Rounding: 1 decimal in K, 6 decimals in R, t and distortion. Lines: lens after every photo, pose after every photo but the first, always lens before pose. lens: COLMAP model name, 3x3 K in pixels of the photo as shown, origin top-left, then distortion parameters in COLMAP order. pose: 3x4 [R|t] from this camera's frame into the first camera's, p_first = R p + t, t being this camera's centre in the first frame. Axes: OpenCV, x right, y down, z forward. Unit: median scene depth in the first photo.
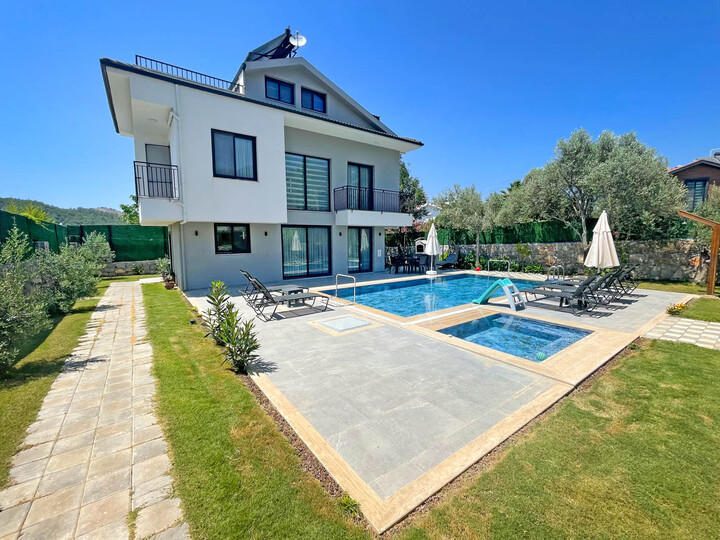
lens RADIAL K [[297.6, 0, 360.0], [0, 297.6, 270.0], [0, 0, 1]] dist [-0.000790, -0.000090]
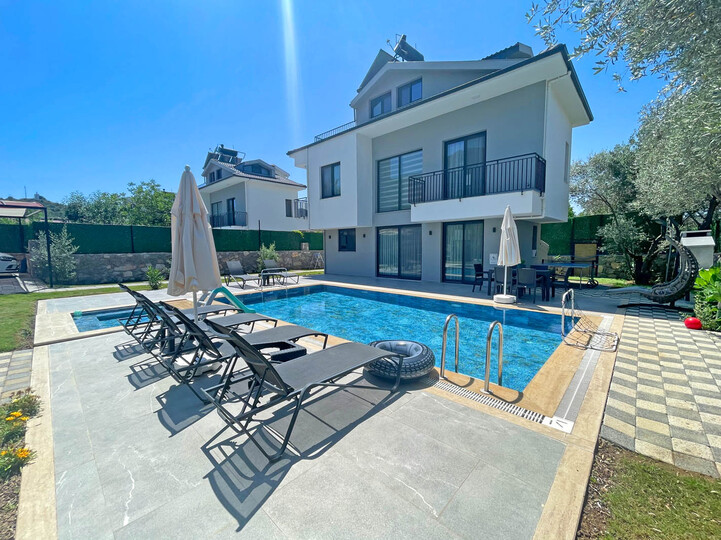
lens RADIAL K [[314.3, 0, 384.5], [0, 314.3, 270.1], [0, 0, 1]] dist [0.000021, 0.000026]
pose [[0.198166, 0.079668, -0.976925, 0.849366], [-0.091804, 0.993819, 0.062423, -0.065015], [0.975860, 0.077316, 0.204255, 0.761570]]
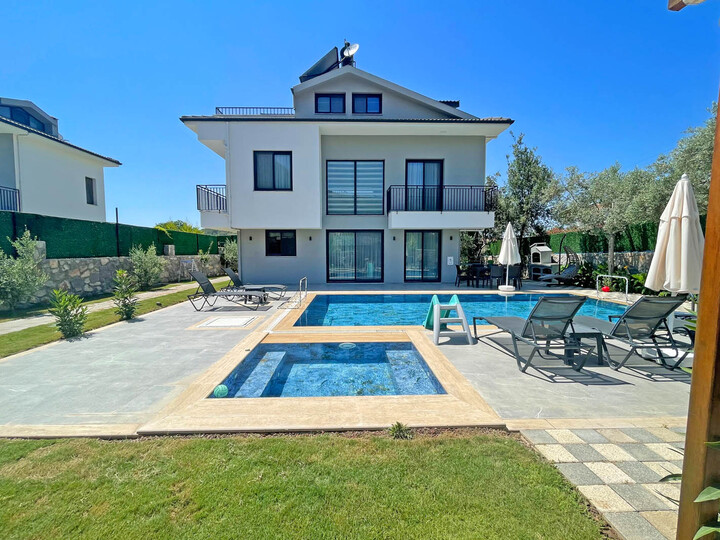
lens RADIAL K [[302.6, 0, 360.0], [0, 302.6, 270.0], [0, 0, 1]] dist [-0.007189, -0.000078]
pose [[0.831974, 0.041308, -0.553275, 0.401016], [-0.060002, 0.998075, -0.015709, -0.002329], [0.551561, 0.046267, 0.832850, 0.179220]]
